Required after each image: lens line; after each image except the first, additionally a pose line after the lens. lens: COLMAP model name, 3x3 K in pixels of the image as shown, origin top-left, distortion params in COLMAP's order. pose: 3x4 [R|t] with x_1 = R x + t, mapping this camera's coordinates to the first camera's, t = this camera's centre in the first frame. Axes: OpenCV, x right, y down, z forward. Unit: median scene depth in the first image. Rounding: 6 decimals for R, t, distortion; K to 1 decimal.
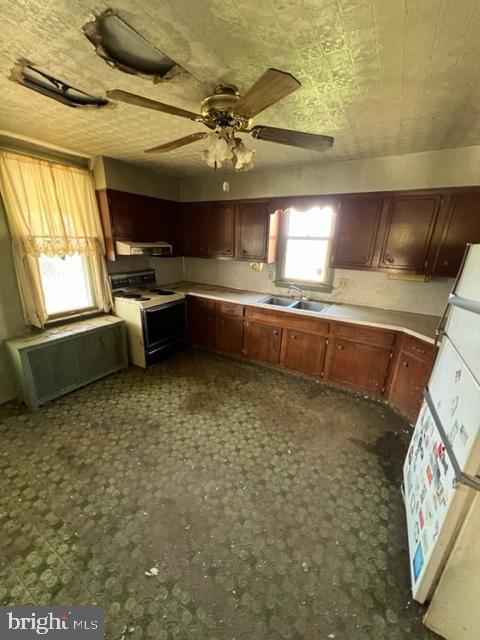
lens RADIAL K [[254.2, 0, 238.9], [0, 254.2, 320.9], [0, 0, 1]] dist [-0.002118, -0.000161]
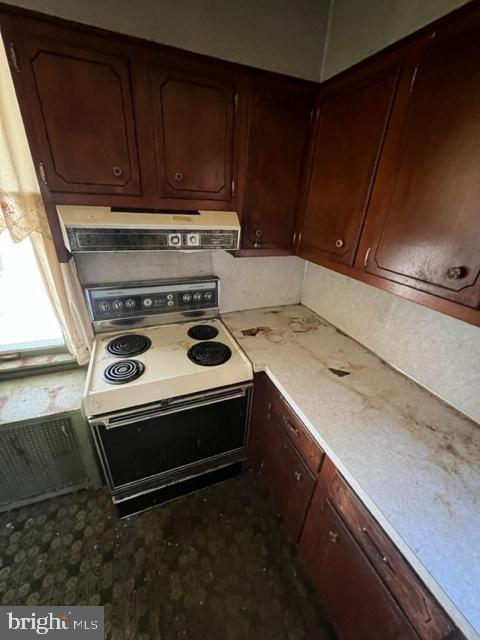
lens RADIAL K [[254.2, 0, 242.3], [0, 254.2, 320.1], [0, 0, 1]] dist [-0.002118, -0.000161]
pose [[0.791388, 0.277849, -0.544523, -0.075732], [-0.216065, 0.960381, 0.176025, -0.324441], [0.571857, -0.021652, 0.820067, 0.998019]]
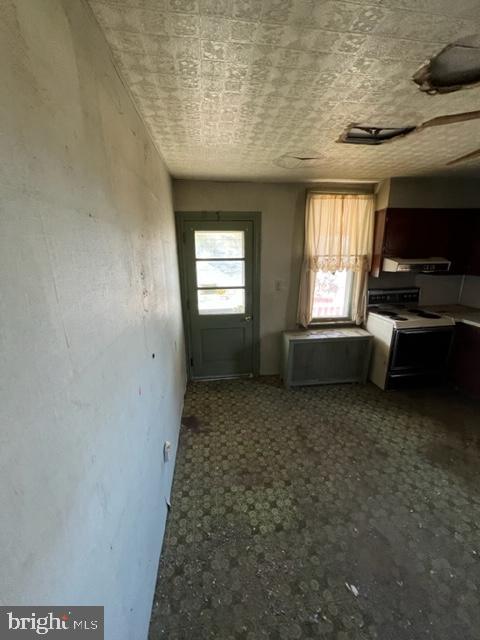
lens RADIAL K [[254.2, 0, 238.1], [0, 254.2, 320.5], [0, 0, 1]] dist [-0.002118, -0.000161]
pose [[0.609127, 0.172492, -0.774087, -0.013114], [-0.213403, 0.975710, 0.049494, 0.003360], [0.763821, 0.135044, 0.631142, -0.058968]]
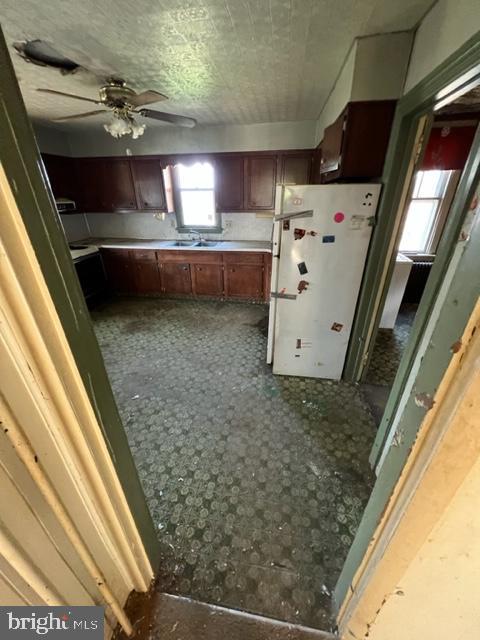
lens RADIAL K [[254.2, 0, 239.7], [0, 254.2, 322.0], [0, 0, 1]] dist [-0.002118, -0.000161]
pose [[0.931043, -0.196219, 0.307662, -0.058084], [0.145187, 0.972706, 0.181007, 0.143629], [-0.334782, -0.123857, 0.934120, -0.405086]]
